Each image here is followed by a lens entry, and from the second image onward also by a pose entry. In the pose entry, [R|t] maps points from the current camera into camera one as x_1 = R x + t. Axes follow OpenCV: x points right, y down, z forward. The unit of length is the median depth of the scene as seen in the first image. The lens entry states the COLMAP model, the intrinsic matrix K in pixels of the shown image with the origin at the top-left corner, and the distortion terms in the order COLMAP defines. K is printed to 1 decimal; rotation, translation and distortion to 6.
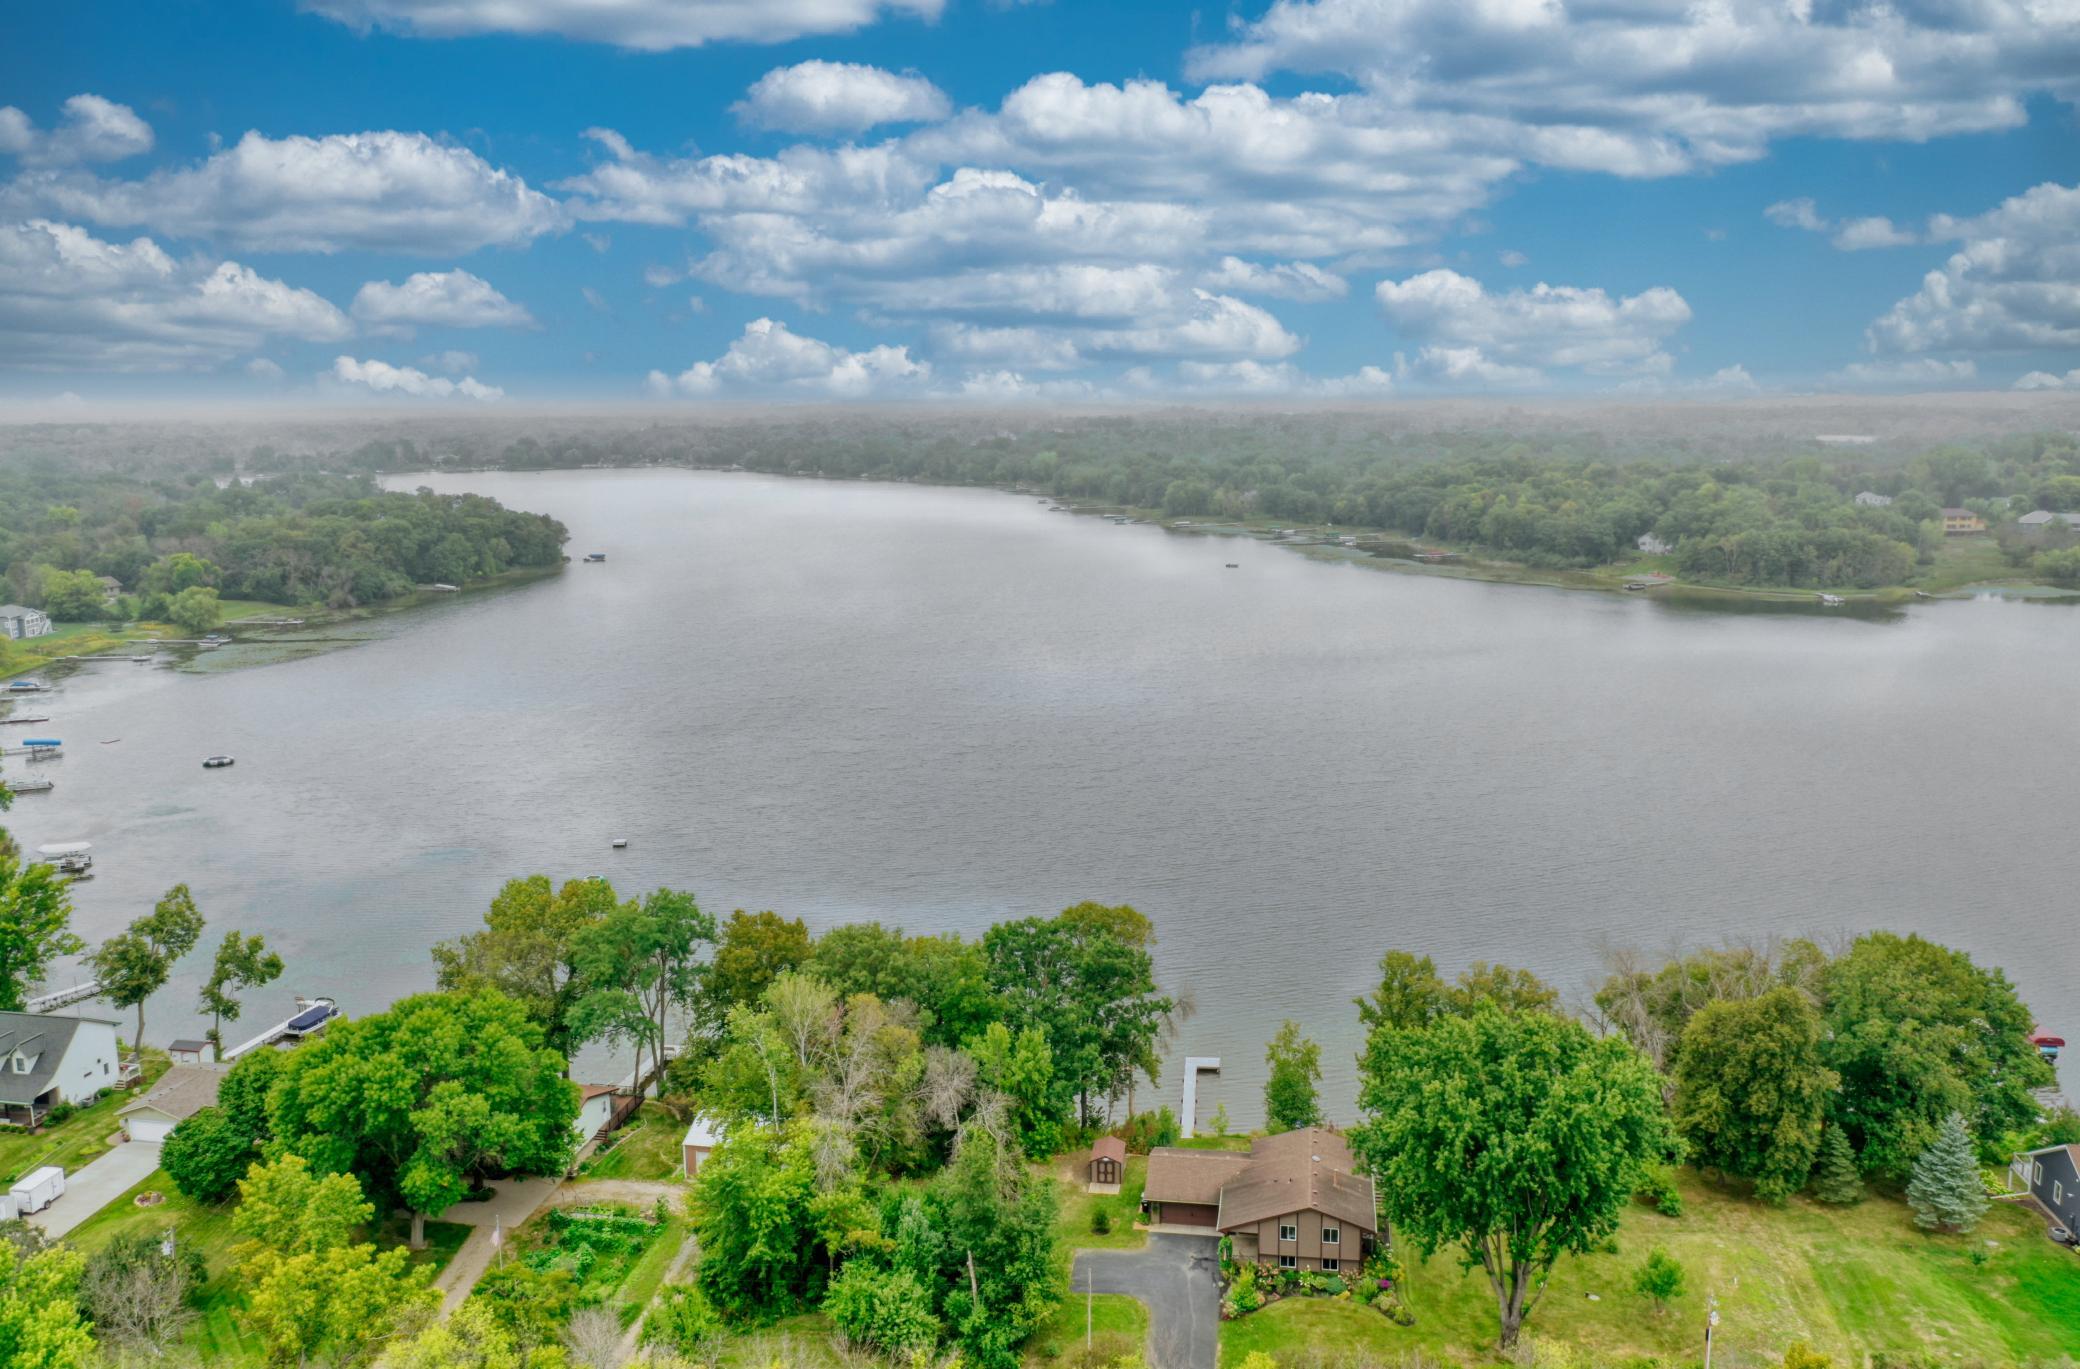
lens RADIAL K [[1655.1, 0, 1040.0], [0, 1655.1, 684.5], [0, 0, 1]] dist [-0.006827, -0.001718]
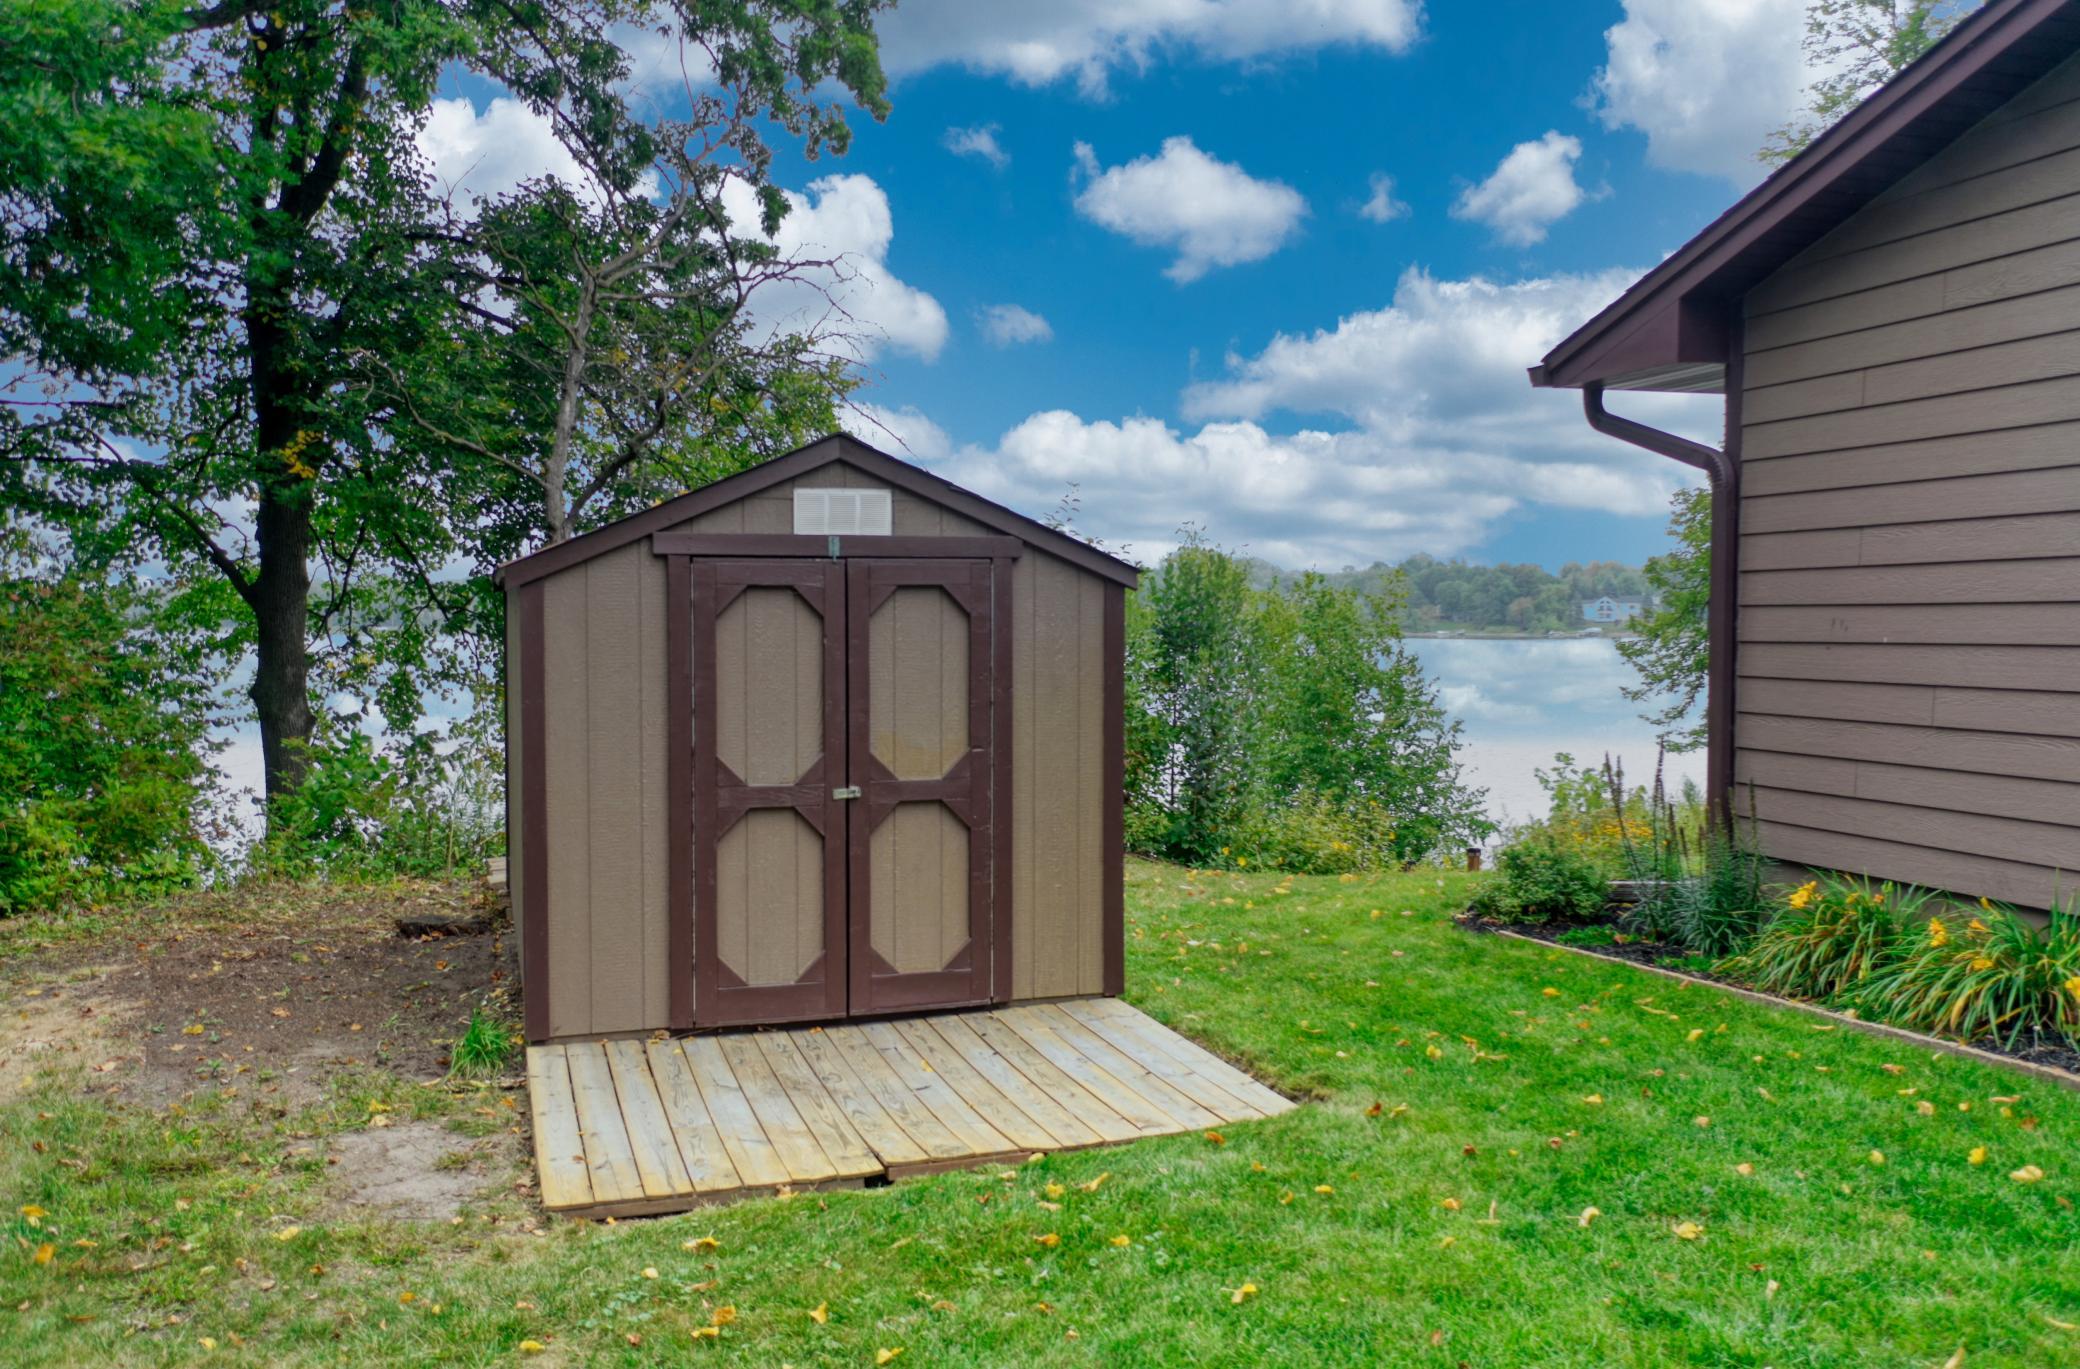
lens RADIAL K [[1655.1, 0, 1040.0], [0, 1655.1, 684.5], [0, 0, 1]] dist [-0.006827, -0.001718]
pose [[0.888986, -0.018048, 0.457578, 0.022153], [0.077523, 0.990732, -0.111536, 0.297532], [-0.451324, 0.134627, 0.882146, 0.951756]]
